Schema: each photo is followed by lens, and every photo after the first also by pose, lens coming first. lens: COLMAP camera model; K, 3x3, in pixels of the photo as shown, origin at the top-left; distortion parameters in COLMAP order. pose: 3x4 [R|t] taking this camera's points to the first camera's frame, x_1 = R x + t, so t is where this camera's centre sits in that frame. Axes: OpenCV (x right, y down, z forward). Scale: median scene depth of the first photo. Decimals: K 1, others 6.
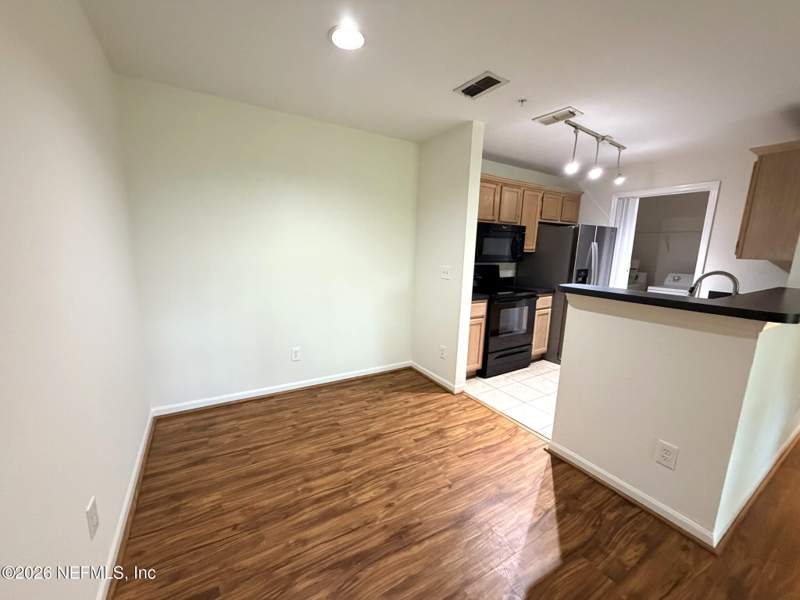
lens RADIAL K [[320.2, 0, 393.3], [0, 320.2, 297.8], [0, 0, 1]] dist [0.003334, 0.000014]
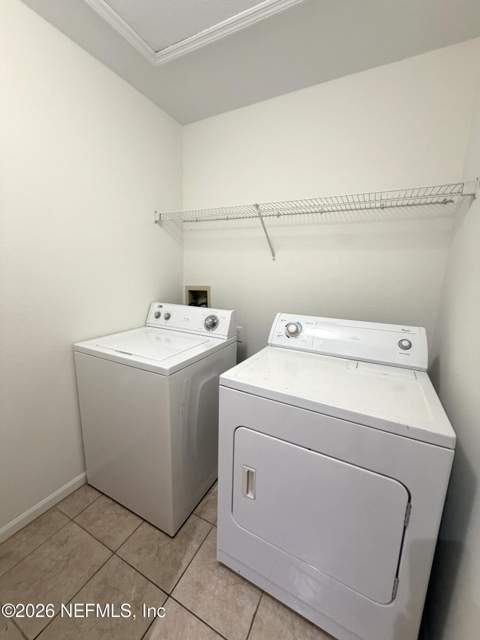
lens RADIAL K [[256.2, 0, 240.2], [0, 256.2, 318.9], [0, 0, 1]] dist [0.003334, 0.000014]
pose [[0.853121, -0.110003, 0.509985, 0.677248], [0.082385, 0.993659, 0.076515, -0.096917], [-0.515168, -0.023262, 0.856774, 0.774847]]
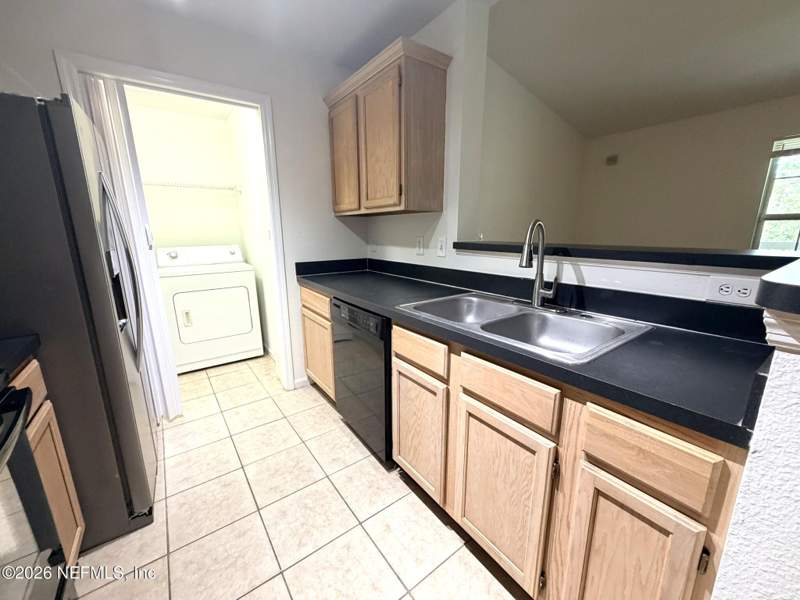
lens RADIAL K [[320.2, 0, 399.8], [0, 320.2, 298.8], [0, 0, 1]] dist [0.003334, 0.000014]
pose [[-0.094295, -0.247865, 0.964195, 0.175569], [0.160106, 0.952128, 0.260420, -0.068039], [-0.982586, 0.178930, -0.050096, 0.587158]]
